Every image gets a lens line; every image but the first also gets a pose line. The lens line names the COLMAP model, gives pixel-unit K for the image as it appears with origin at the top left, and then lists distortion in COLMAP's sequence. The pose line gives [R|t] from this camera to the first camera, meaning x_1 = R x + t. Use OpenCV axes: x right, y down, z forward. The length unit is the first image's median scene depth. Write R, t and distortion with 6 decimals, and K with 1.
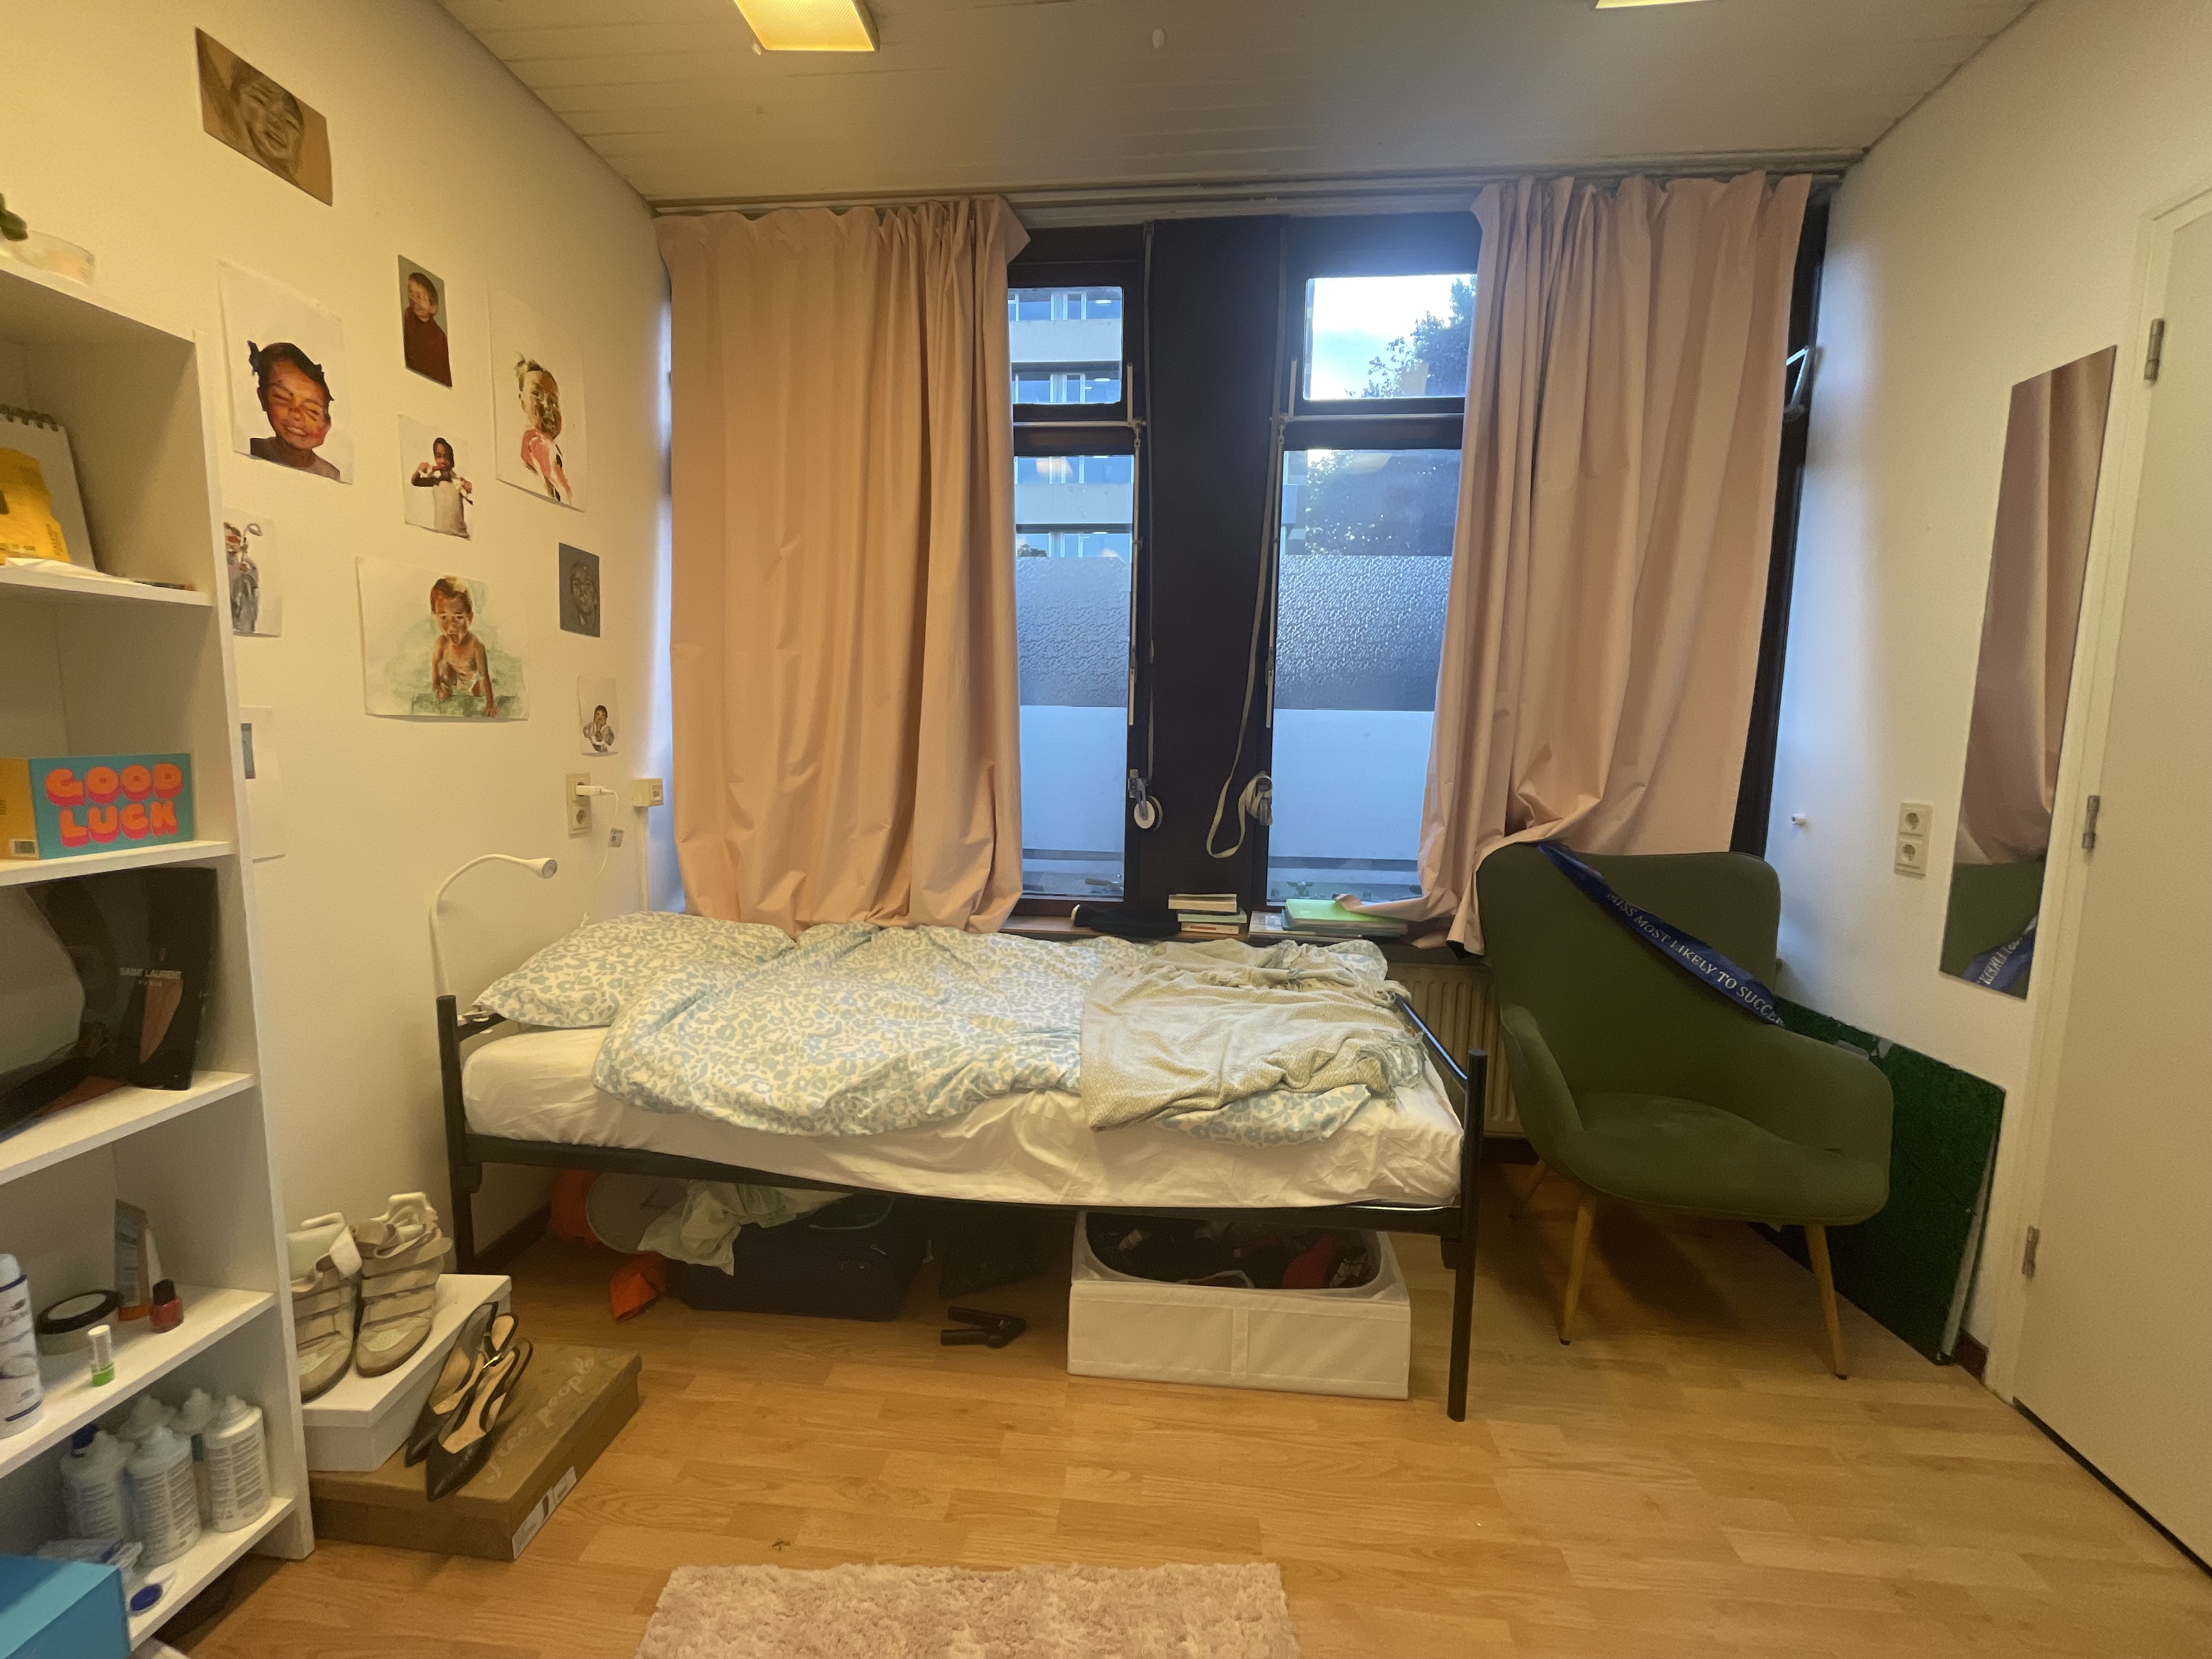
lens RADIAL K [[891.9, 0, 1100.1], [0, 891.9, 826.9], [0, 0, 1]] dist [-0.000772, -0.000459]
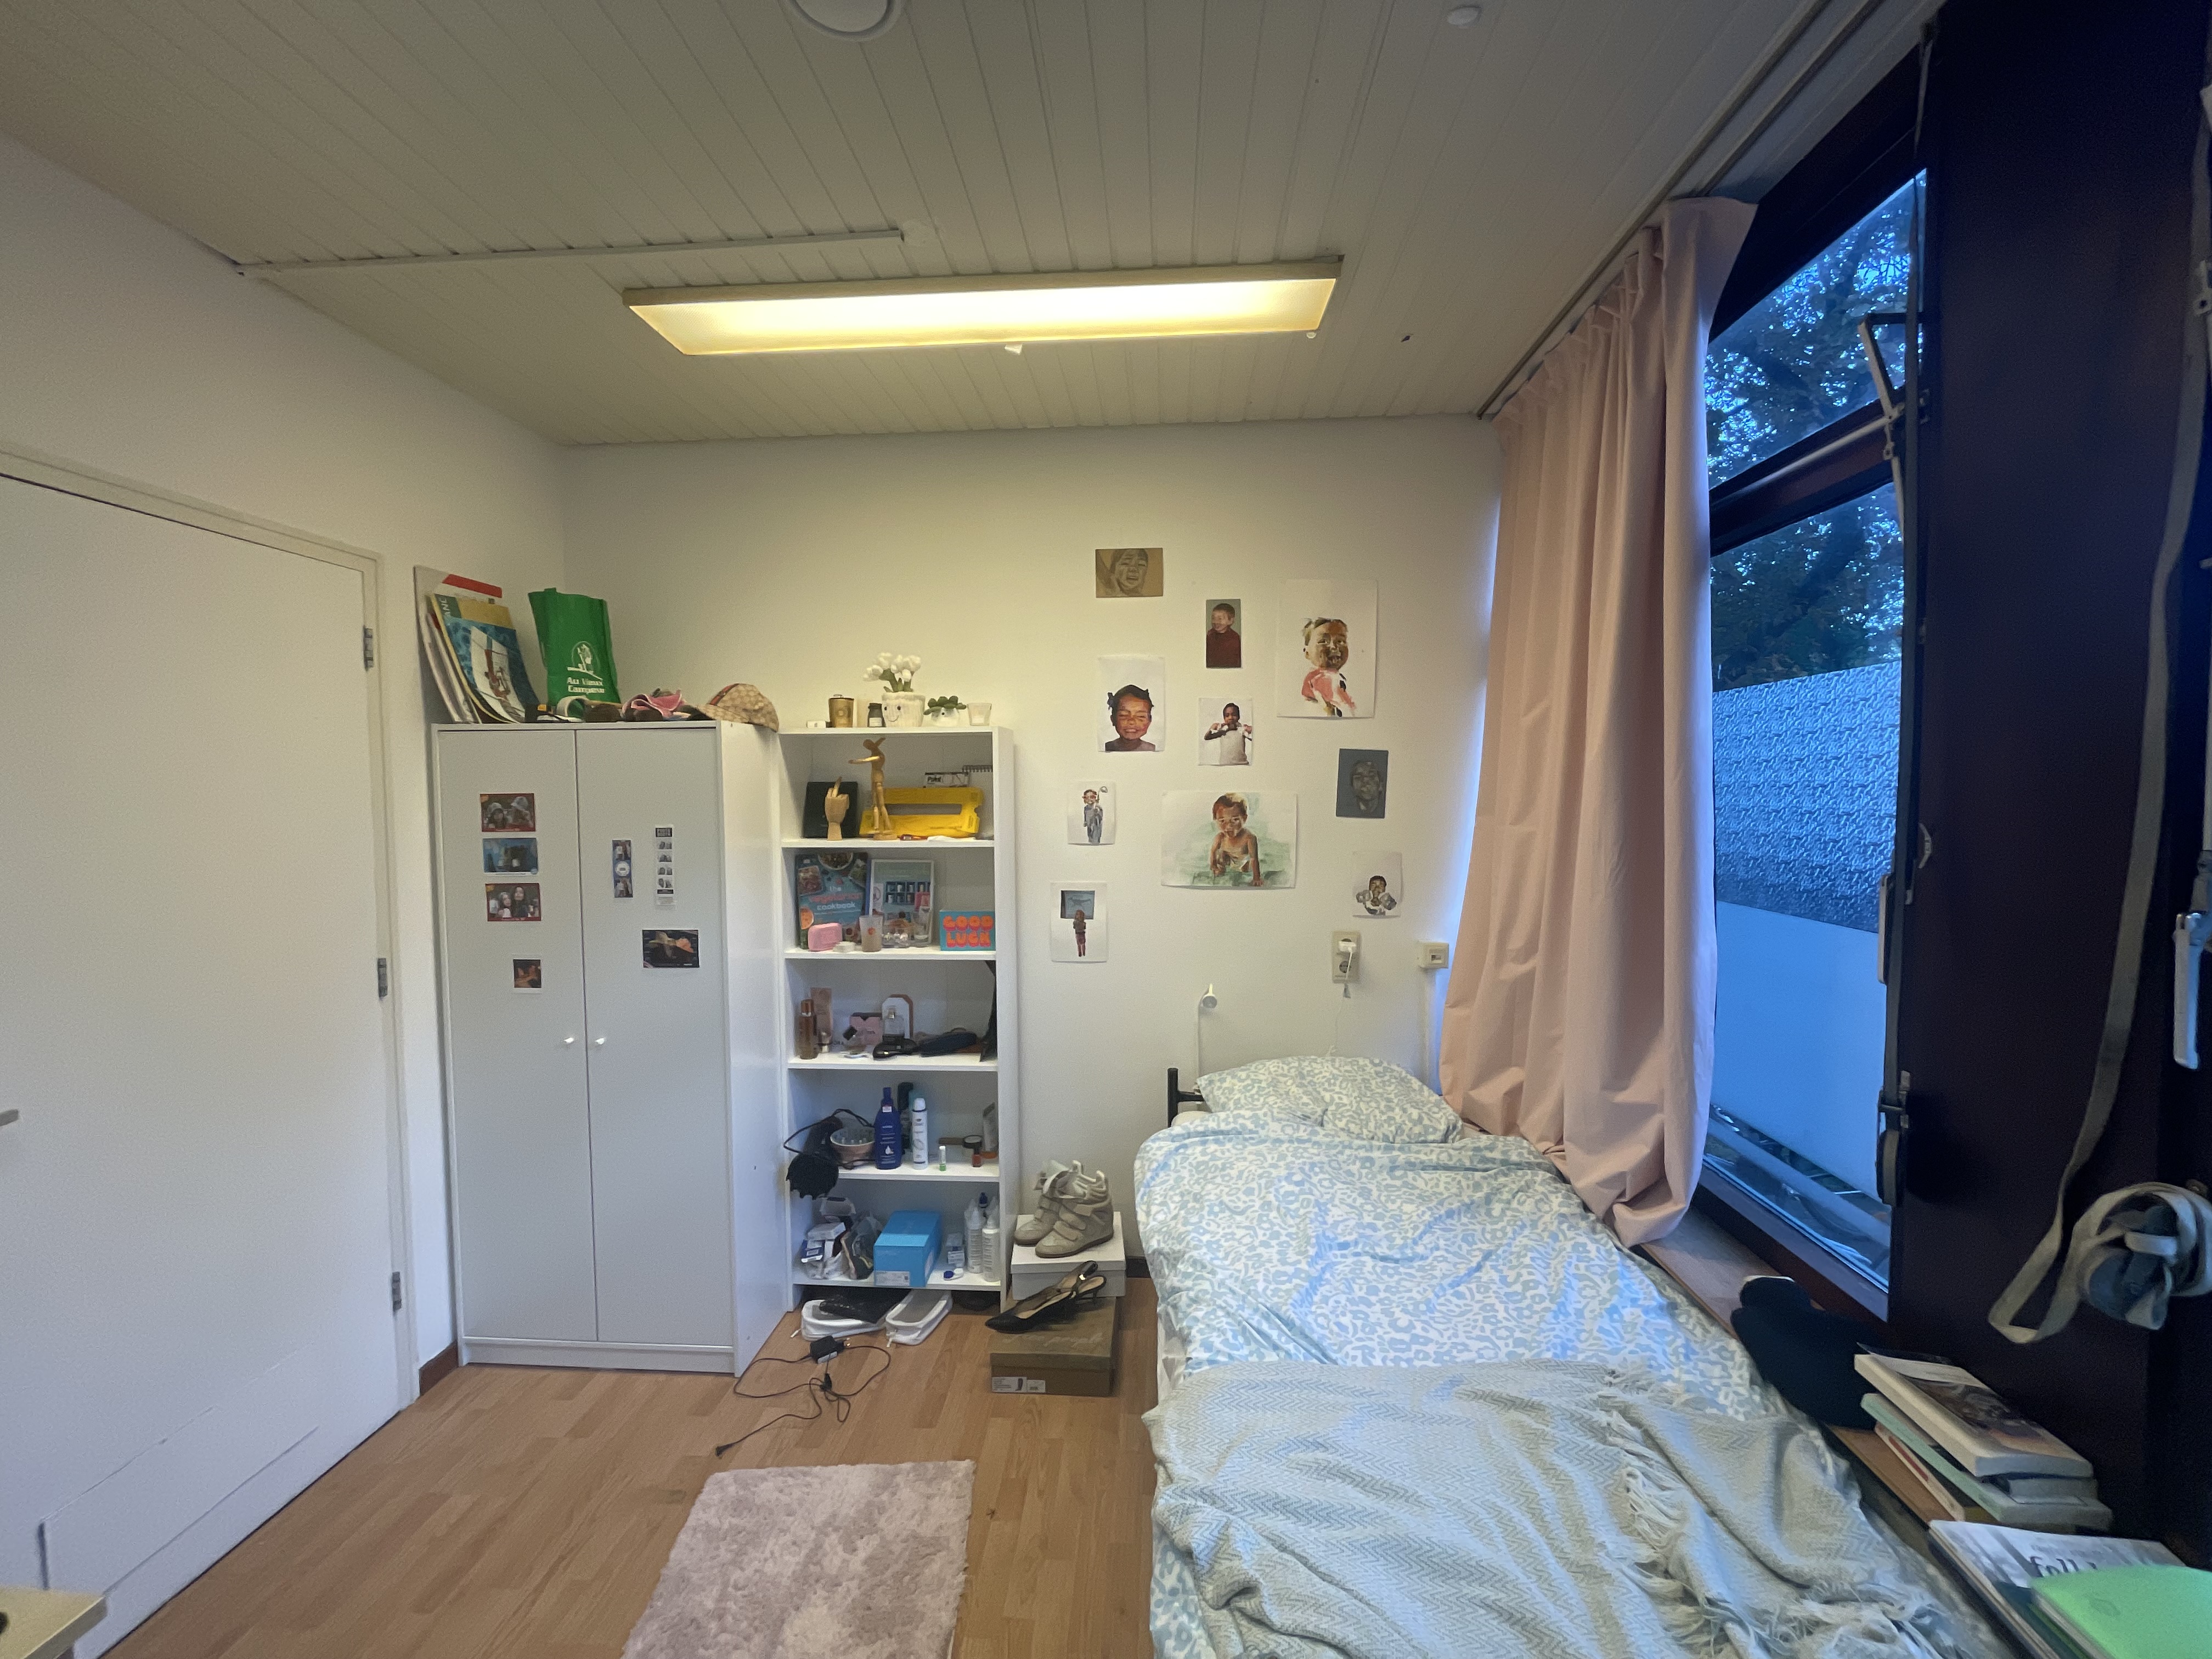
lens RADIAL K [[891.9, 0, 1104.3], [0, 891.9, 828.6], [0, 0, 1]] dist [-0.000772, -0.000459]
pose [[0.030932, 0.029611, -0.999083, 0.735186], [-0.109421, 0.993654, 0.026063, -0.232668], [0.993514, 0.108514, 0.033975, 0.730831]]
